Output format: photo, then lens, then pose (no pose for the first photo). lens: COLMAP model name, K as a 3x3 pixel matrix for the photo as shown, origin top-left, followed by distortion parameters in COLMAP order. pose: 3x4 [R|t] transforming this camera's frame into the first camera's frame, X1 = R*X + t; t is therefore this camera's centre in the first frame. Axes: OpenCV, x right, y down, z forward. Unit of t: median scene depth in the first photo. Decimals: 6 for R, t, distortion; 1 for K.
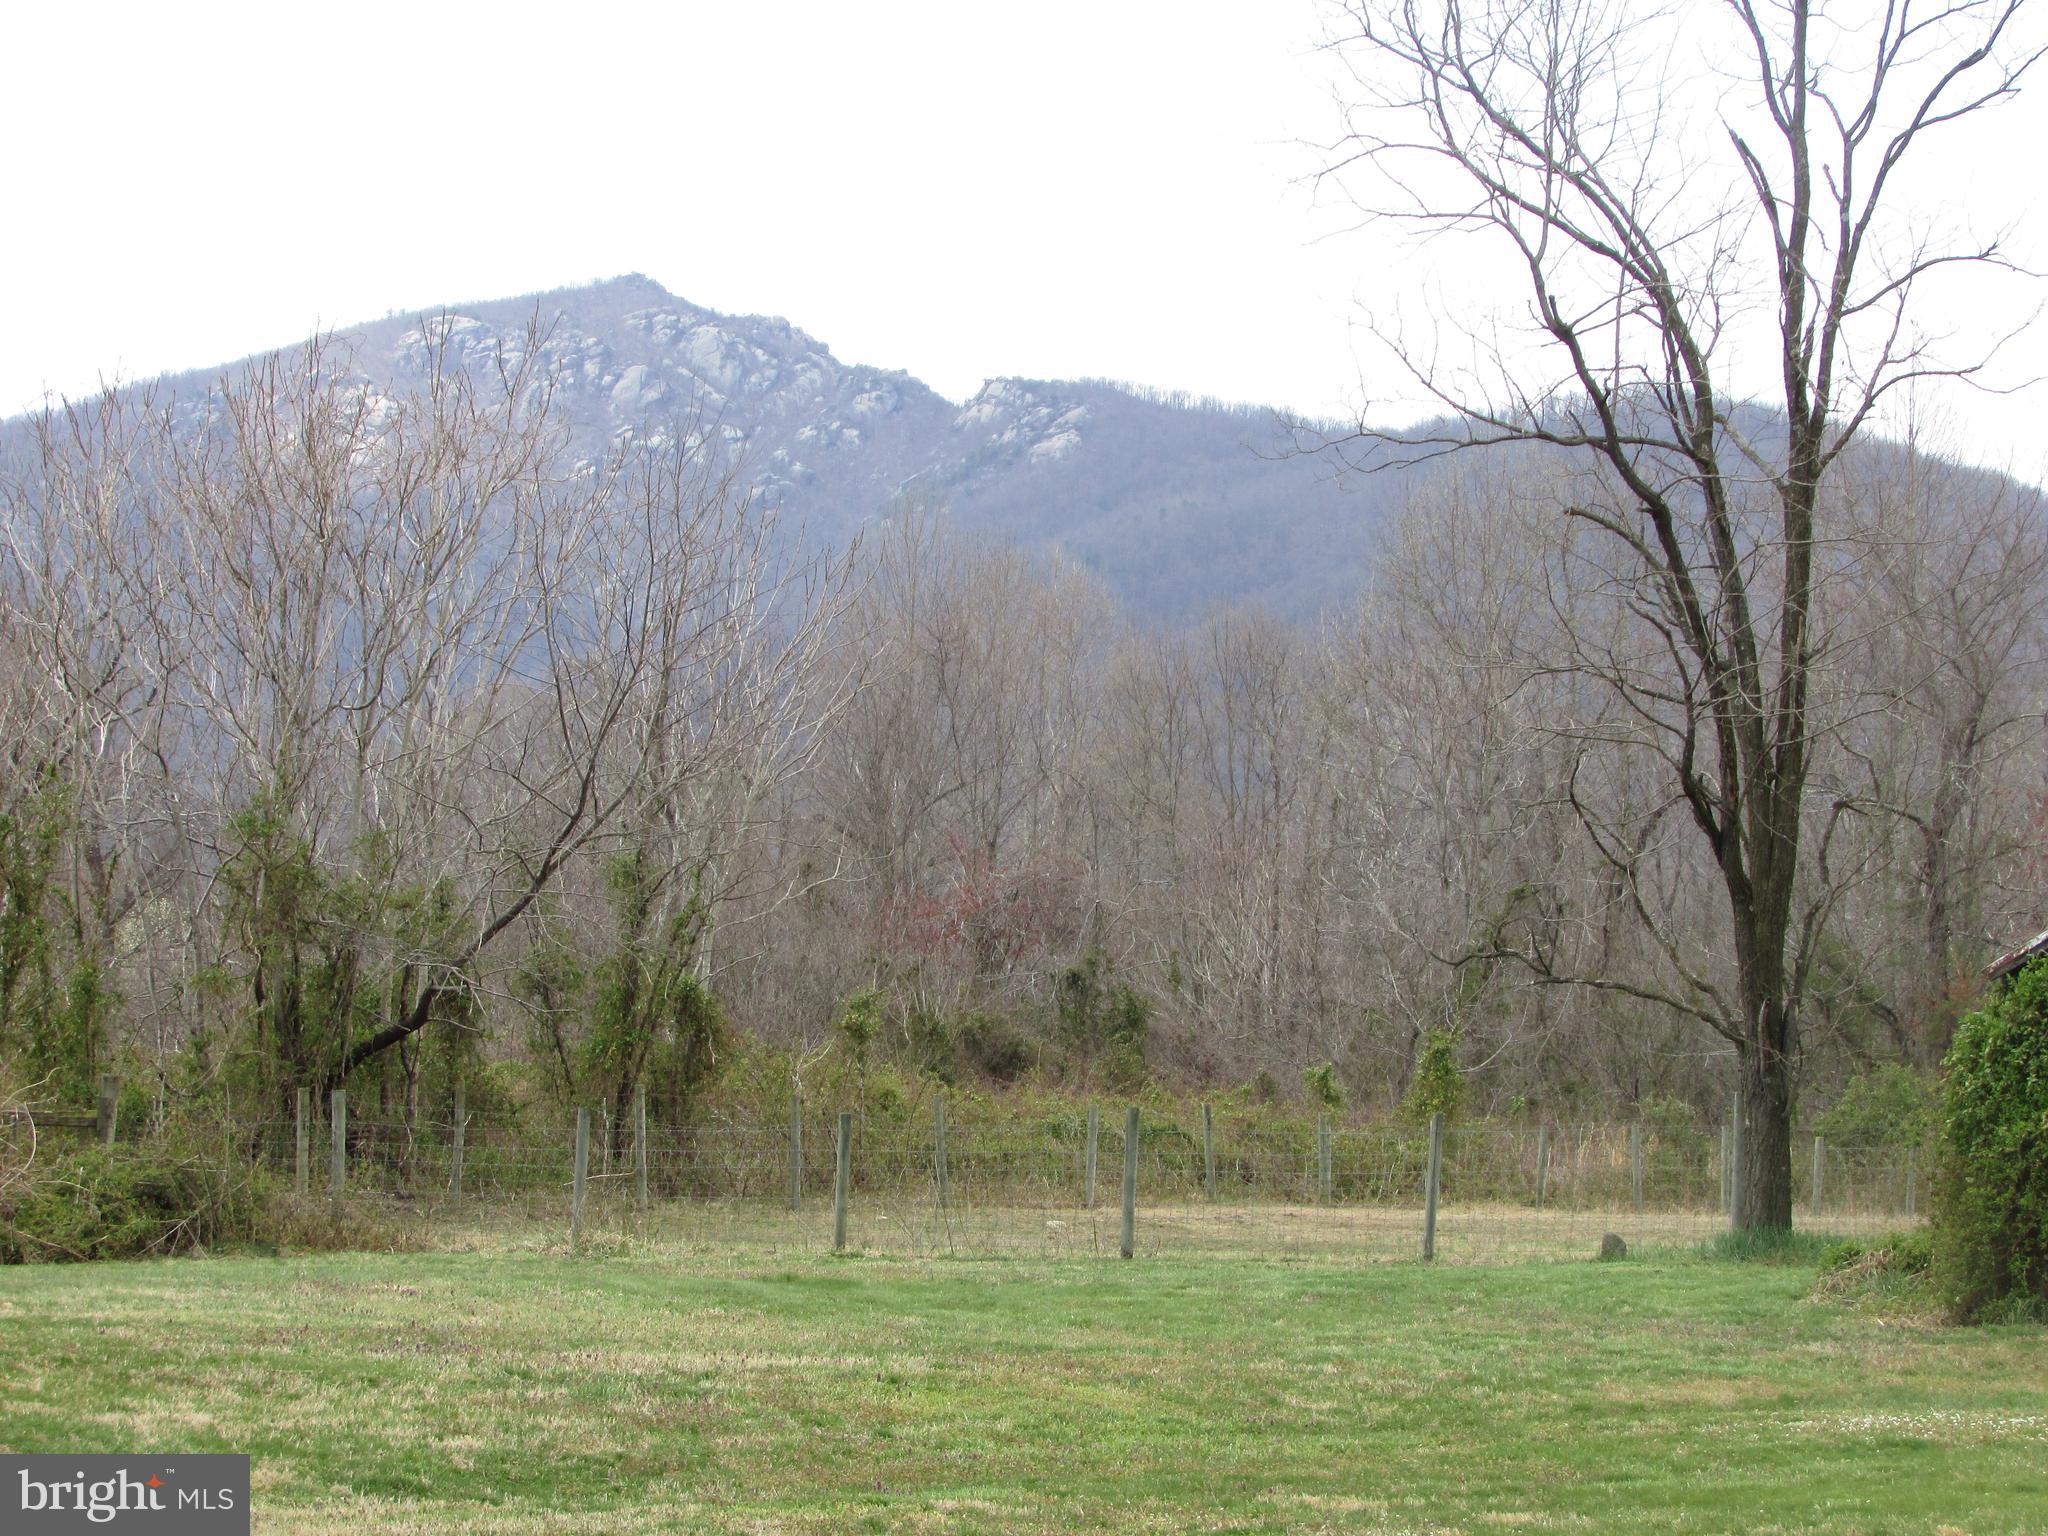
lens RADIAL K [[7408.5, 0, 1024.0], [0, 7408.5, 768.0], [0, 0, 1]] dist [-0.146257, -0.397907]
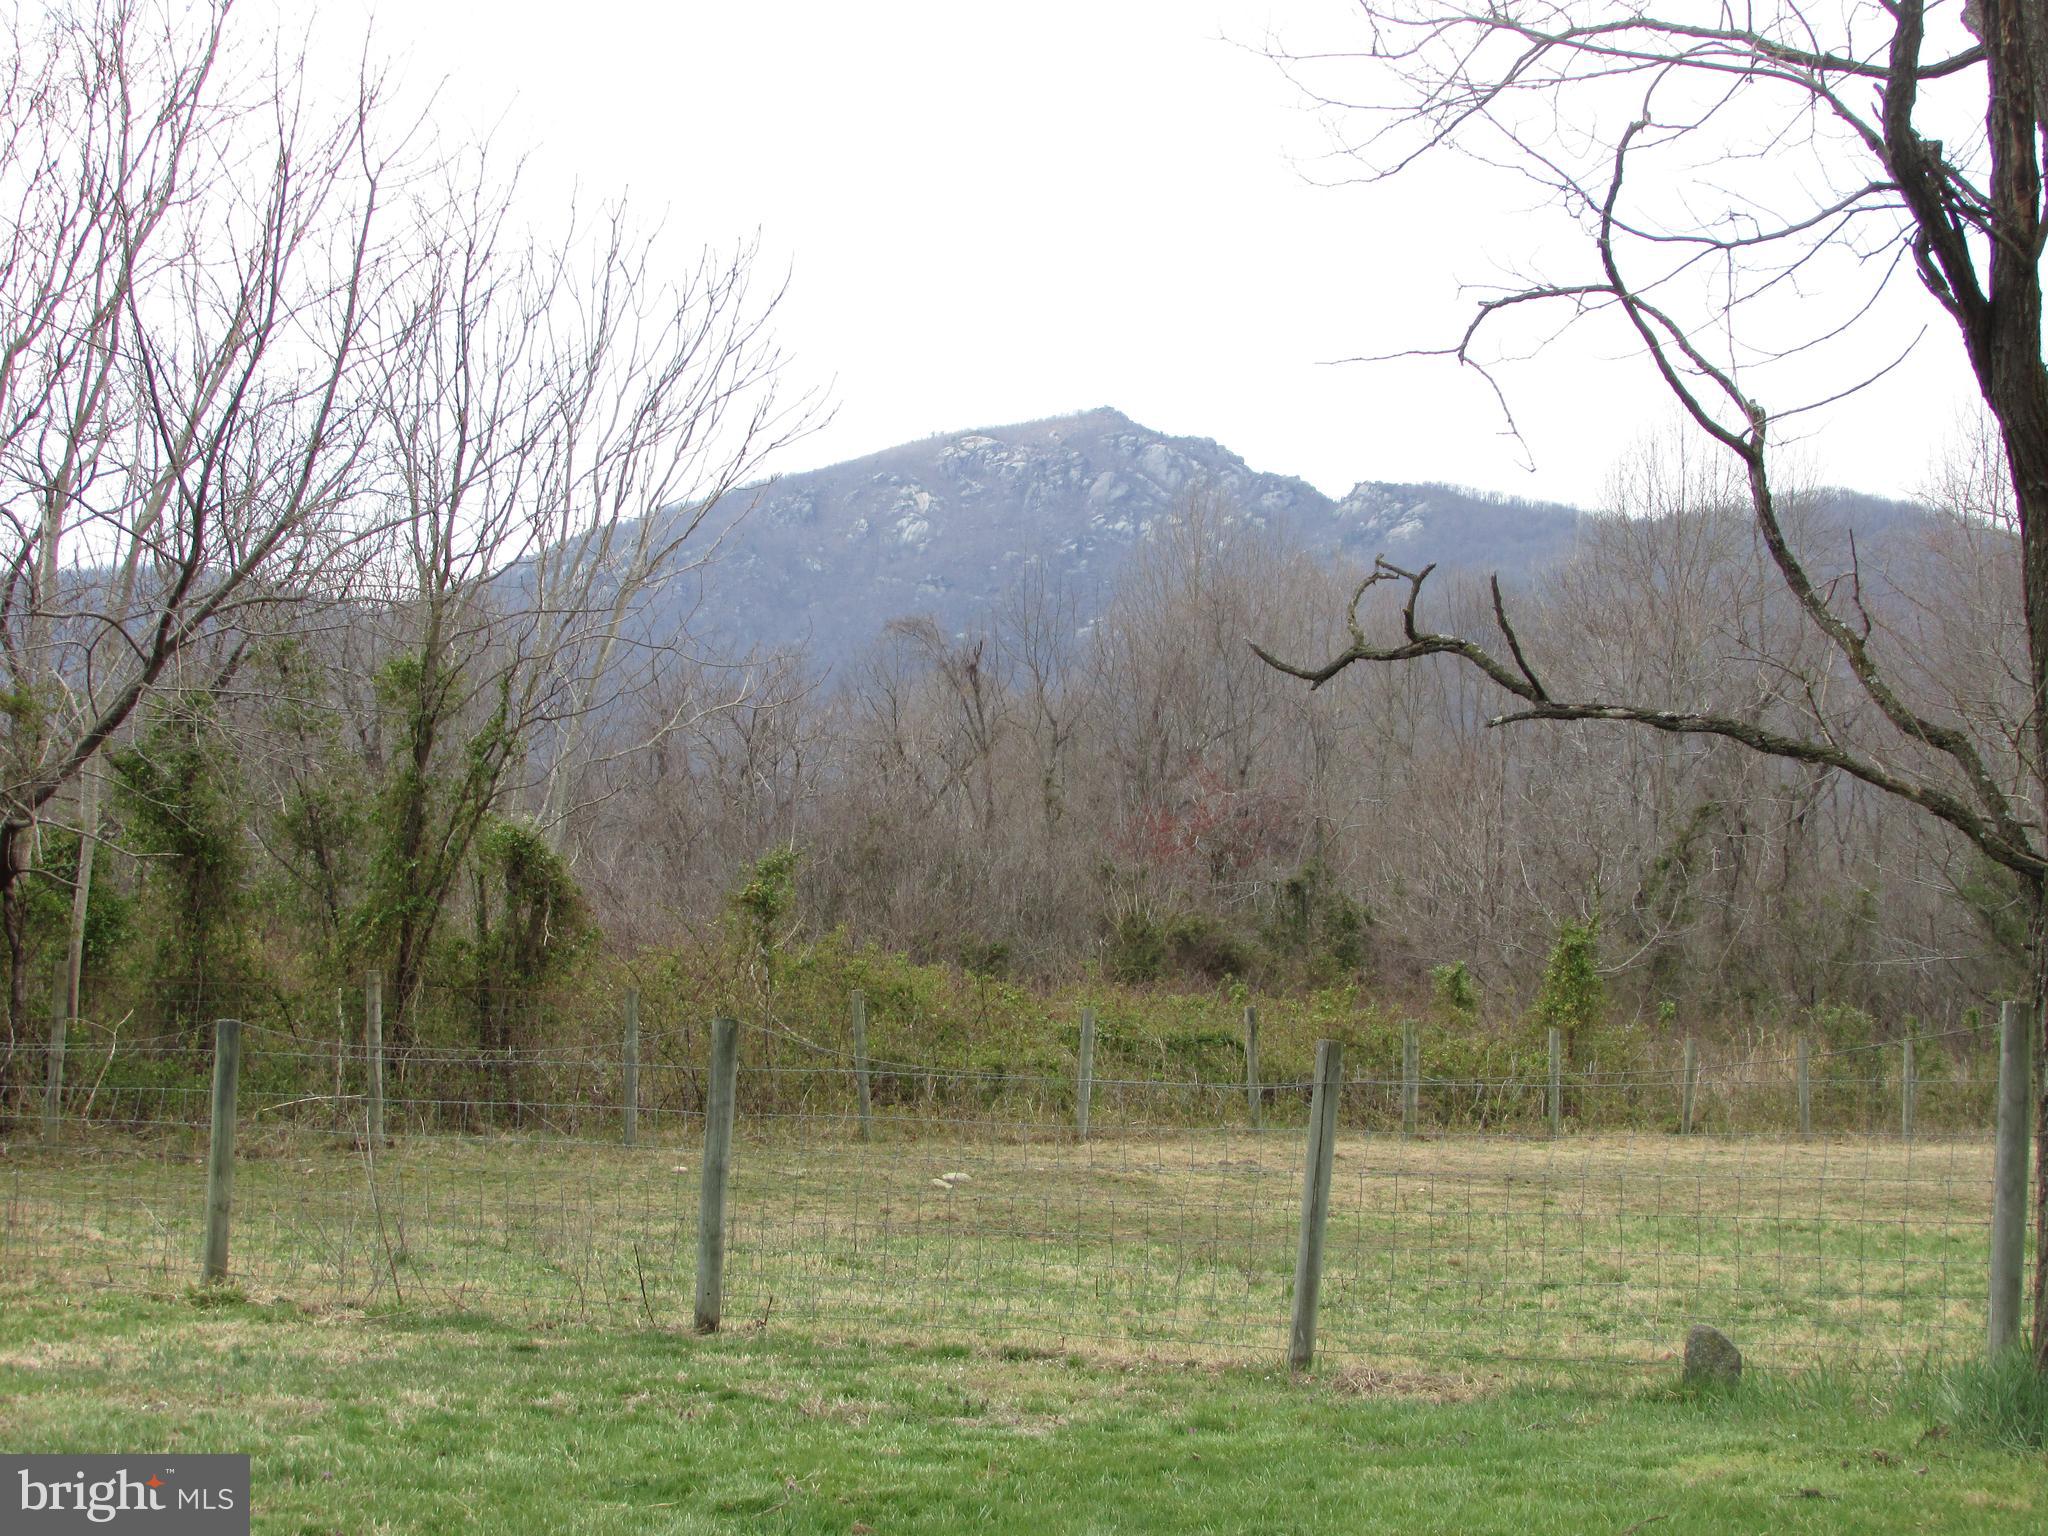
lens RADIAL K [[4754.7, 0, 1024.0], [0, 4754.7, 768.0], [0, 0, 1]] dist [-0.213914, -0.028331]
pose [[0.996347, 0.008905, -0.084934, 0.009265], [-0.009187, 0.999954, -0.002929, 0.004671], [0.084904, 0.003698, 0.996382, 0.106572]]
